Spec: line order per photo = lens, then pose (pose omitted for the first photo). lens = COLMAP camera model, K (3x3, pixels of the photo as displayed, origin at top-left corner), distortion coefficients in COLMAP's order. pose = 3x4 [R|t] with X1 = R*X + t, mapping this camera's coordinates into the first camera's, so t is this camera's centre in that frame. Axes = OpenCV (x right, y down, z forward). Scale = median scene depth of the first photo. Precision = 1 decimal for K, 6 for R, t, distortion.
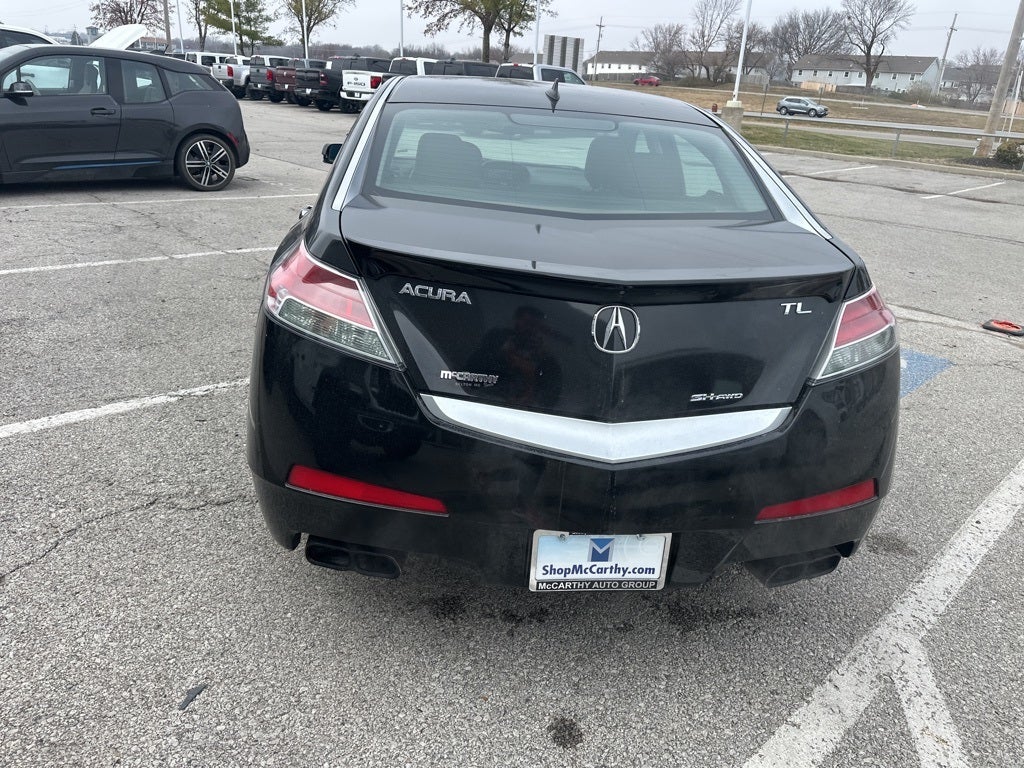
lens RADIAL K [[721.3, 0, 509.5], [0, 721.3, 379.5], [0, 0, 1]] dist [0.026057, -0.029630]
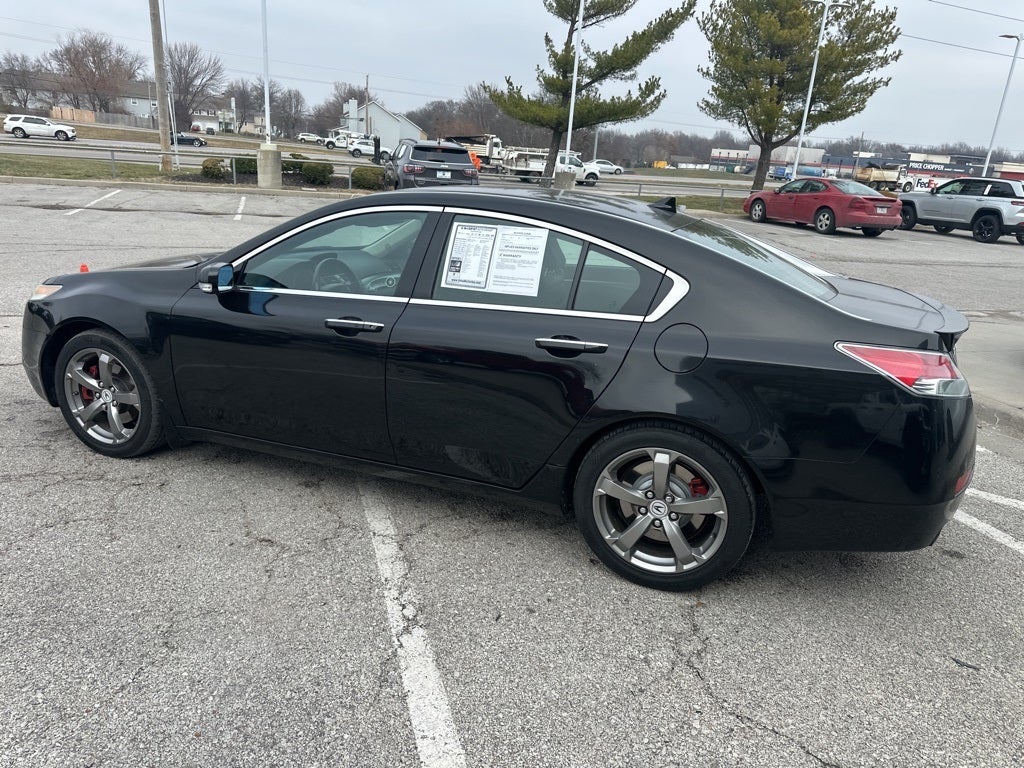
lens RADIAL K [[721.3, 0, 509.5], [0, 721.3, 385.8], [0, 0, 1]] dist [0.026057, -0.029630]
pose [[0.436139, -0.306116, 0.846213, -0.939989], [0.303048, 0.935398, 0.182188, -0.308100], [-0.847316, 0.176983, 0.500731, 0.471535]]
